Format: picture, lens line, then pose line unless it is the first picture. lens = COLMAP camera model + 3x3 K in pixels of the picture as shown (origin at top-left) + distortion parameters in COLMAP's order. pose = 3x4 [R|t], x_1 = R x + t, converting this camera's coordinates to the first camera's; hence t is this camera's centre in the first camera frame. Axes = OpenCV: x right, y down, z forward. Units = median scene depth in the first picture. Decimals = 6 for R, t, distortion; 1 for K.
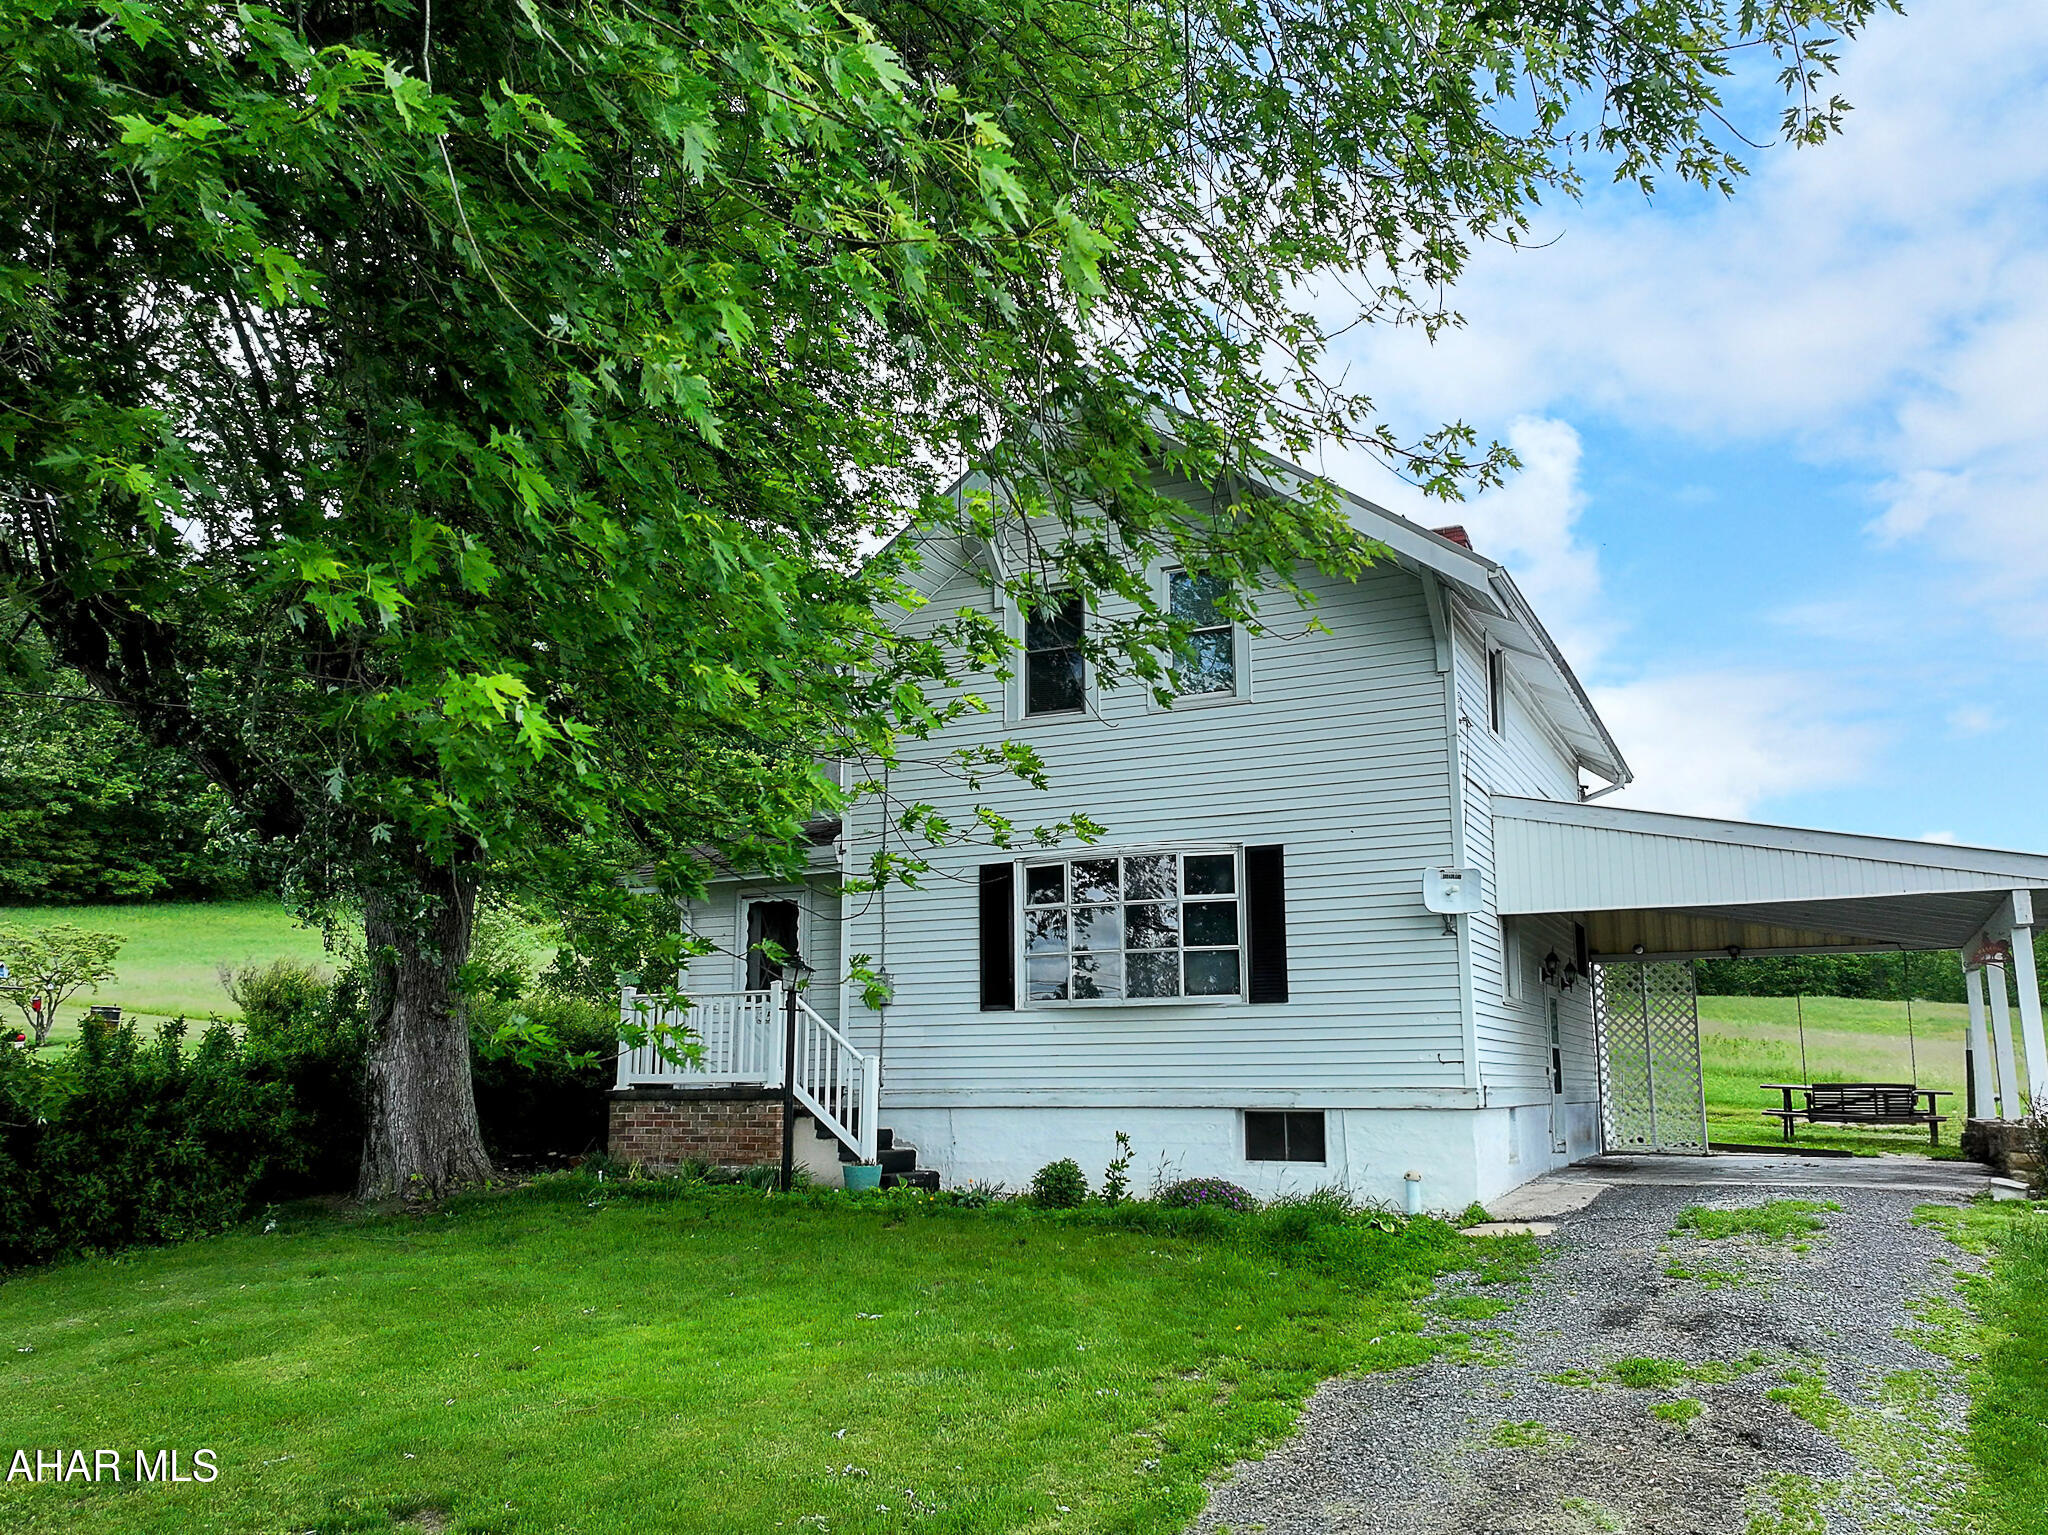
lens RADIAL K [[1636.8, 0, 1024.0], [0, 1636.8, 767.5], [0, 0, 1]] dist [0.007849, -0.017325]
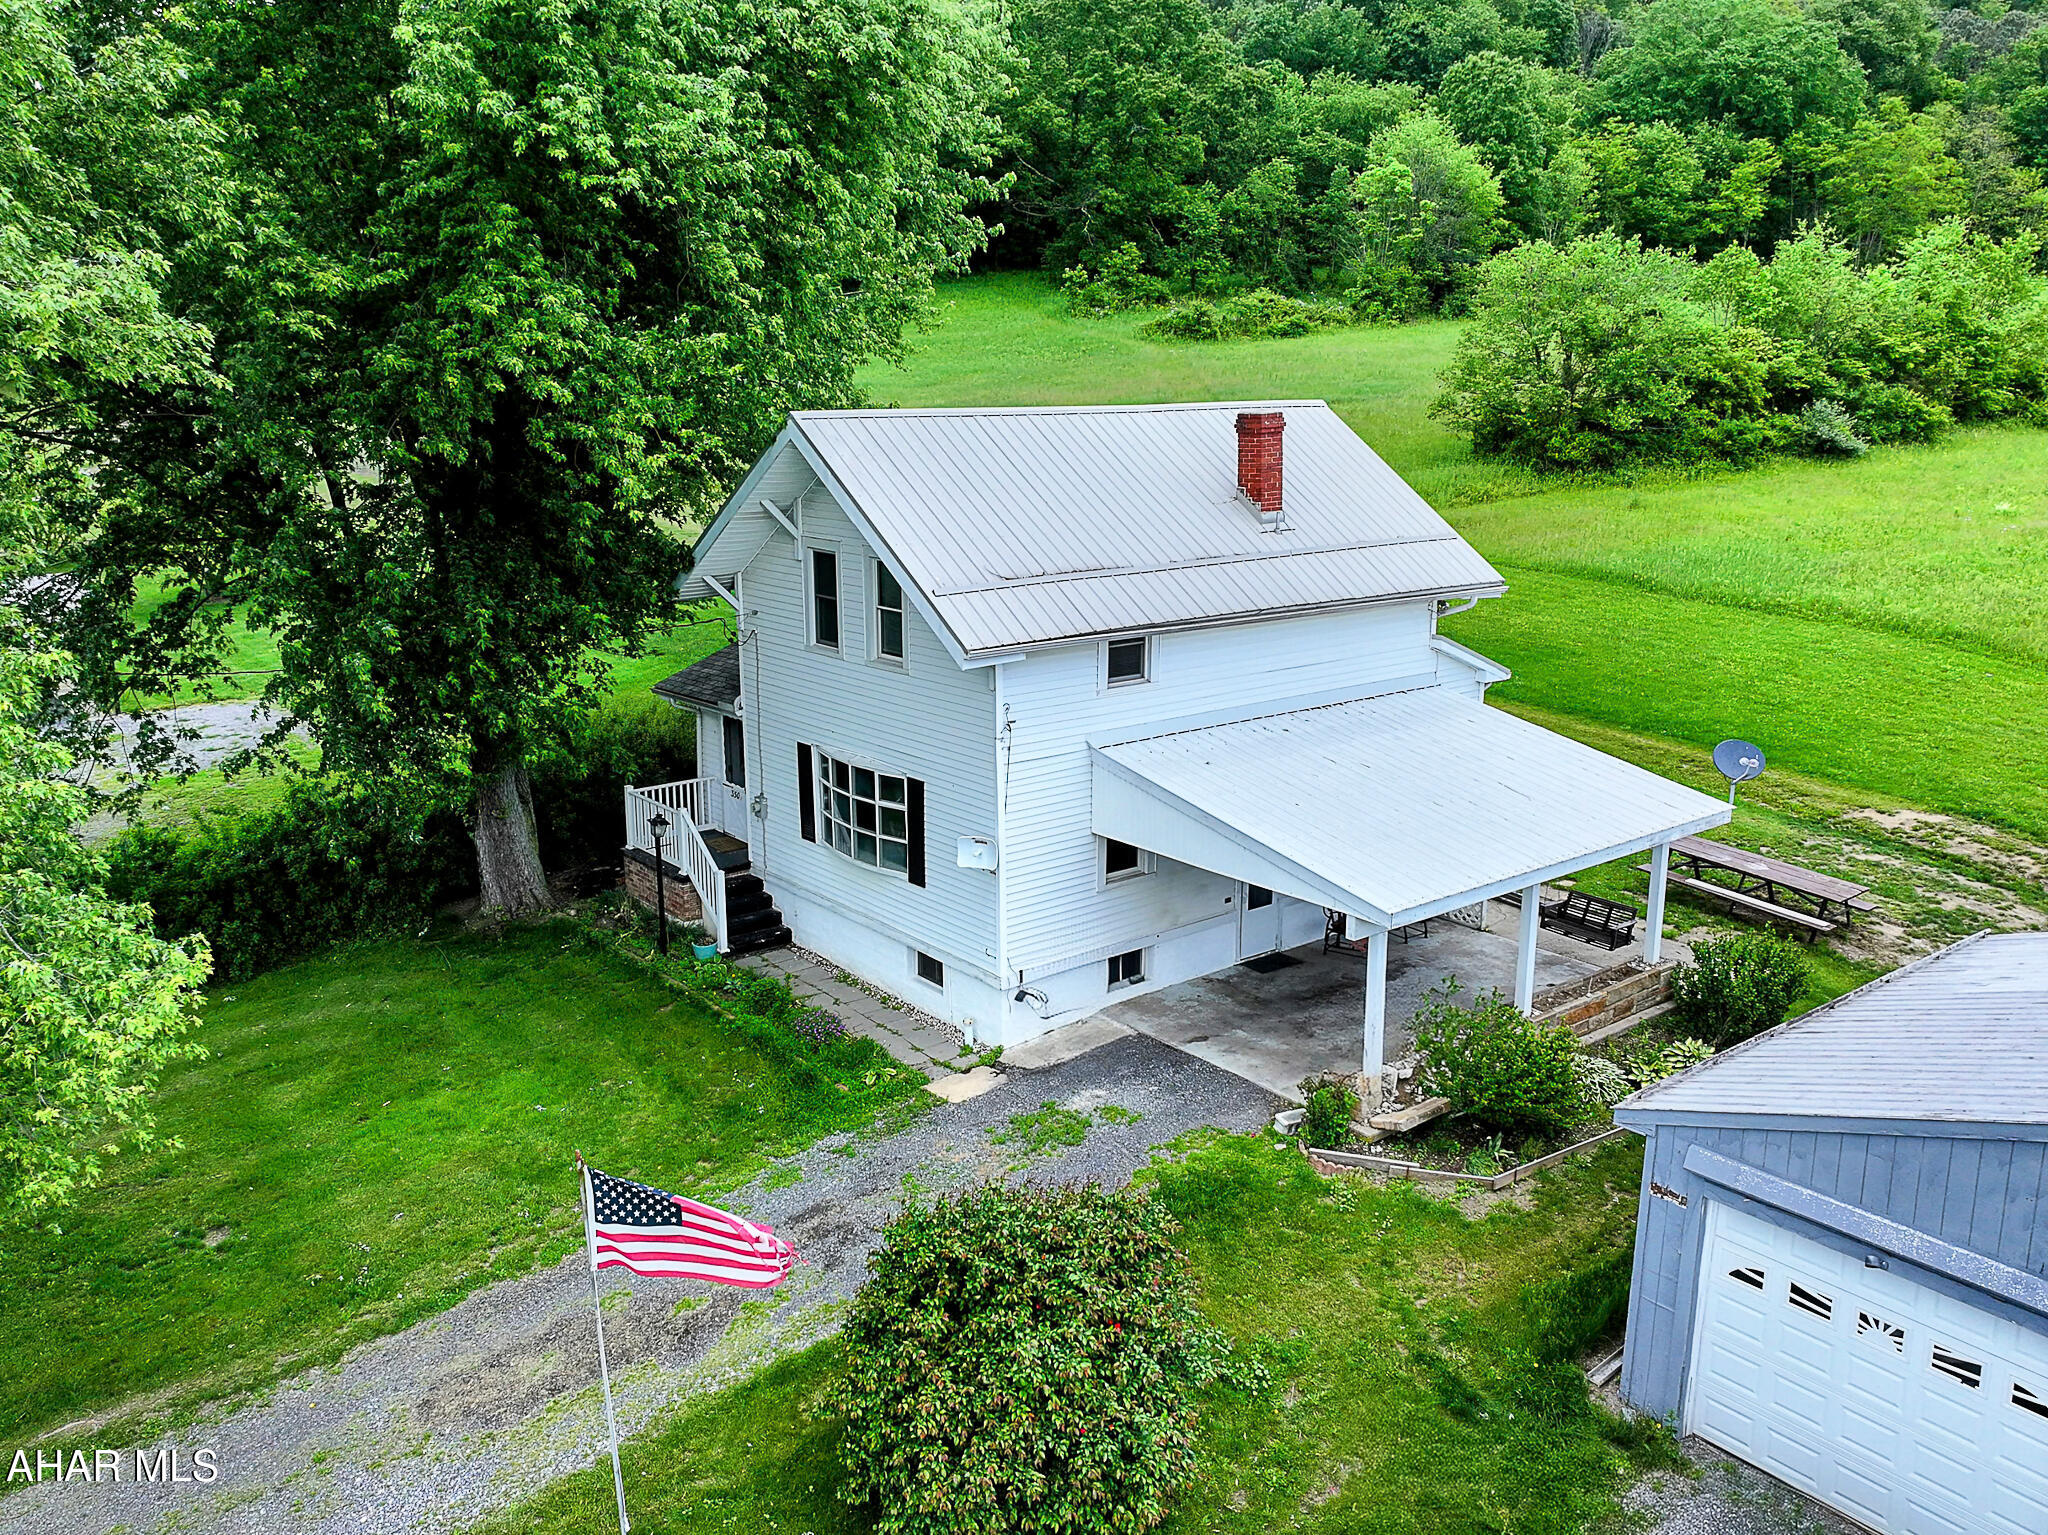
lens RADIAL K [[1636.8, 0, 1024.0], [0, 1636.8, 767.5], [0, 0, 1]] dist [0.007849, -0.017325]
pose [[0.896118, 0.106812, -0.430770, 0.842570], [0.086307, 0.910138, 0.405215, -0.528873], [0.435342, -0.400299, 0.806373, -0.094000]]
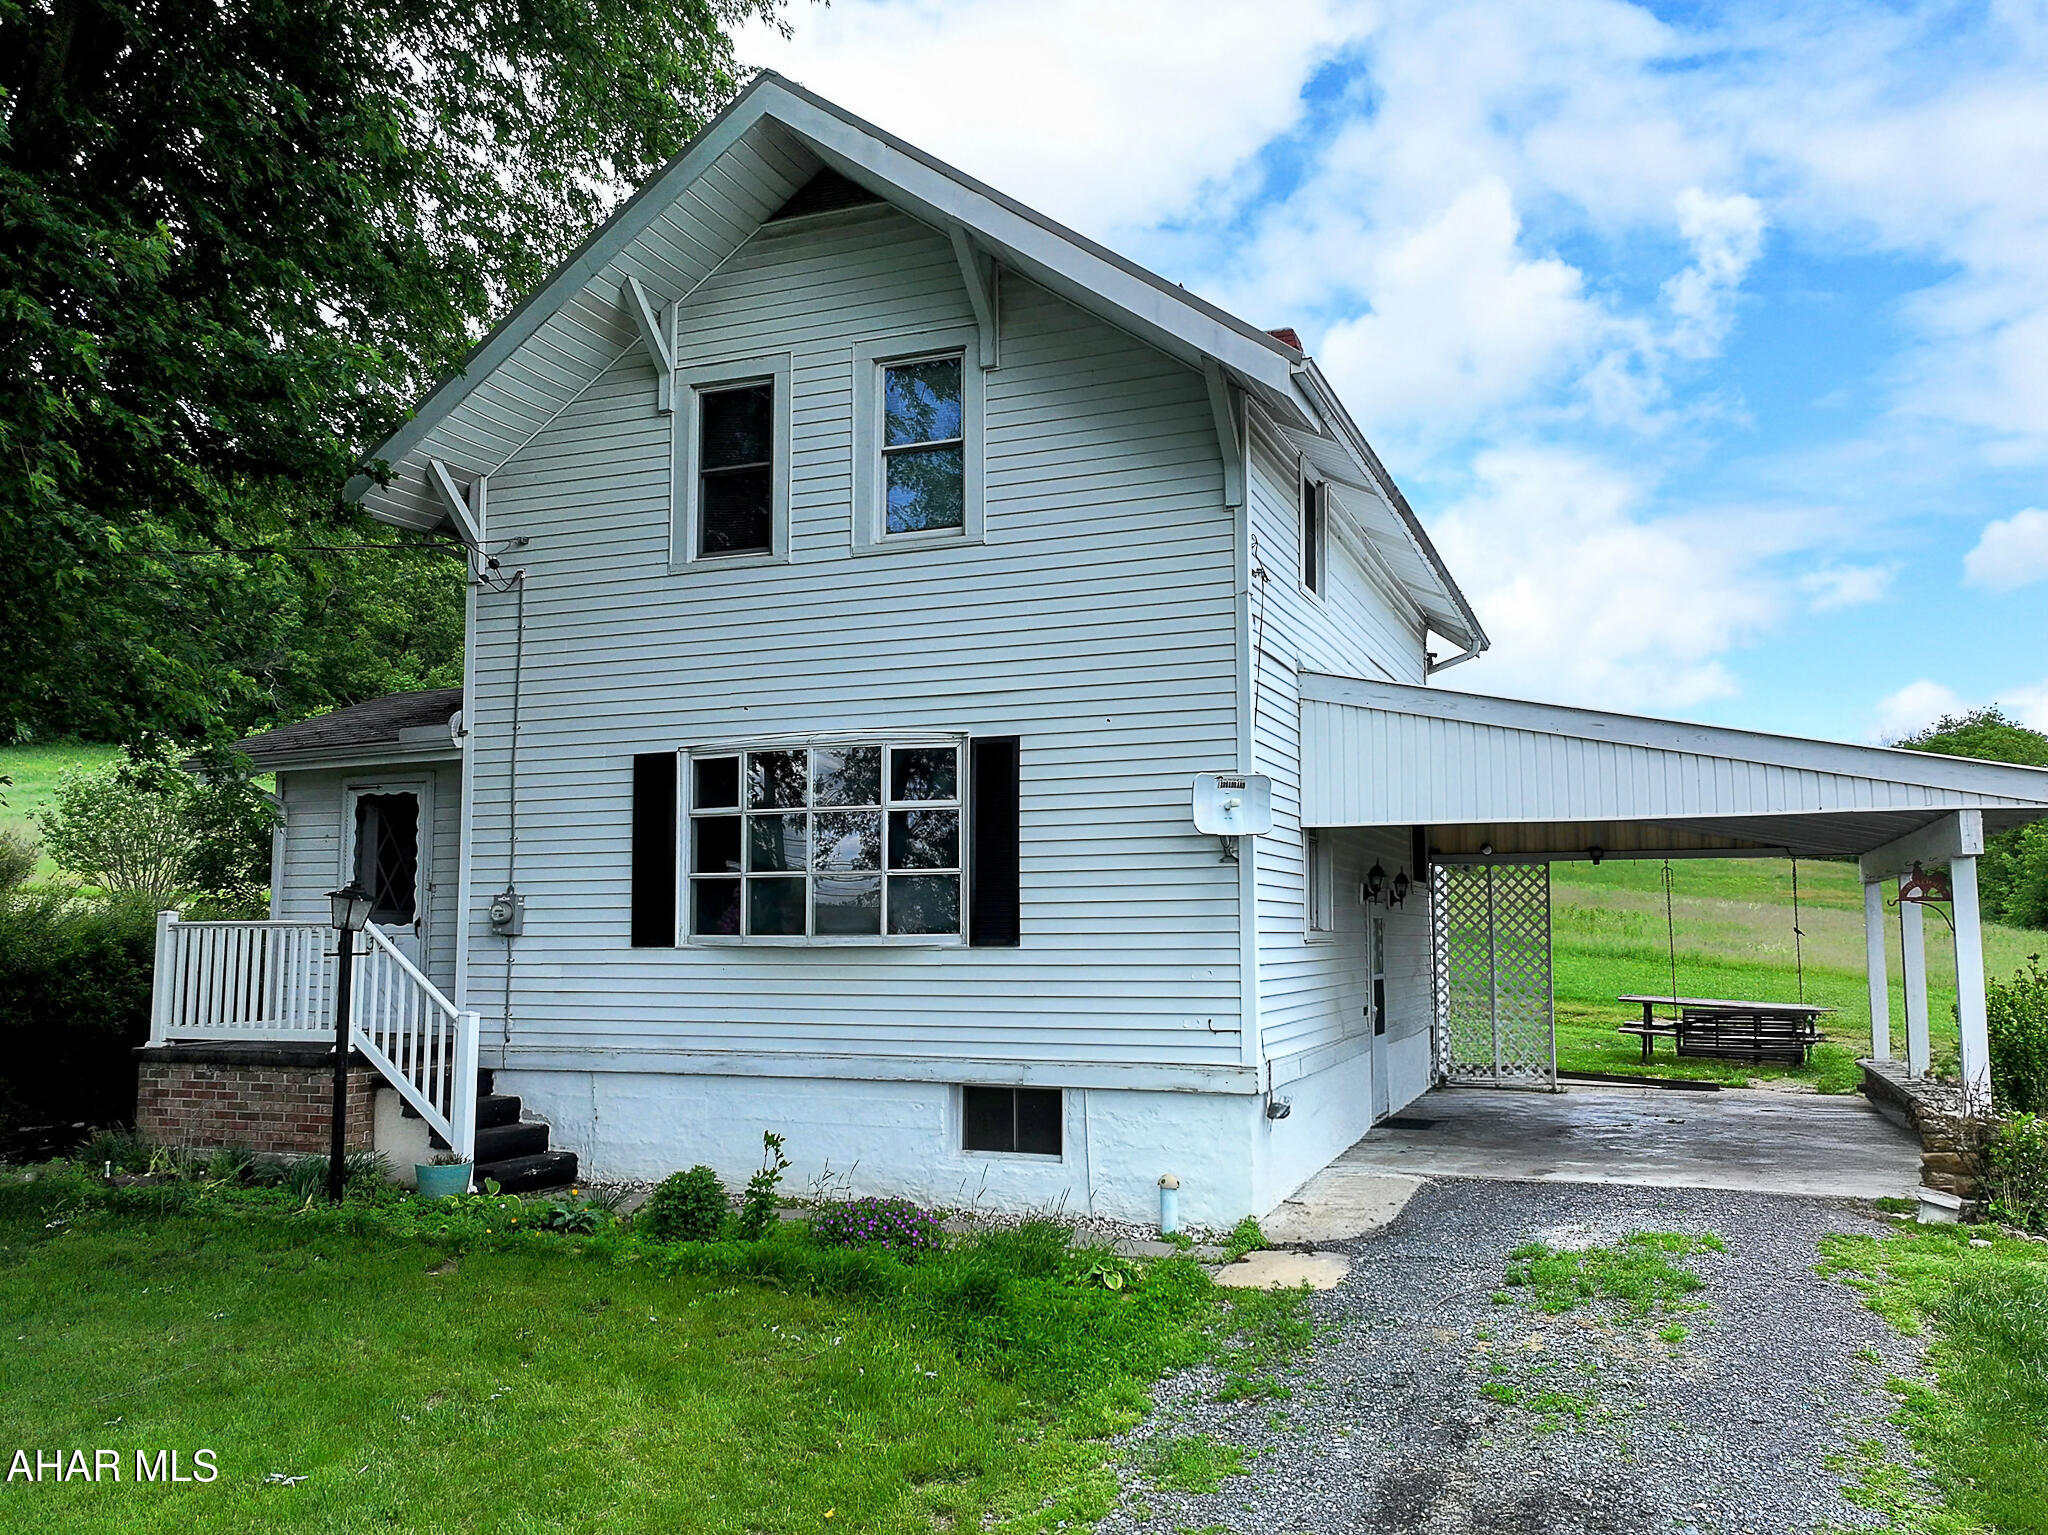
lens RADIAL K [[1636.8, 0, 1024.0], [0, 1636.8, 767.5], [0, 0, 1]] dist [0.007849, -0.017325]
pose [[0.997382, 0.007855, 0.071882, 0.106624], [-0.014550, 0.995551, 0.093094, -0.008218], [-0.070831, -0.093896, 0.993059, 0.255148]]
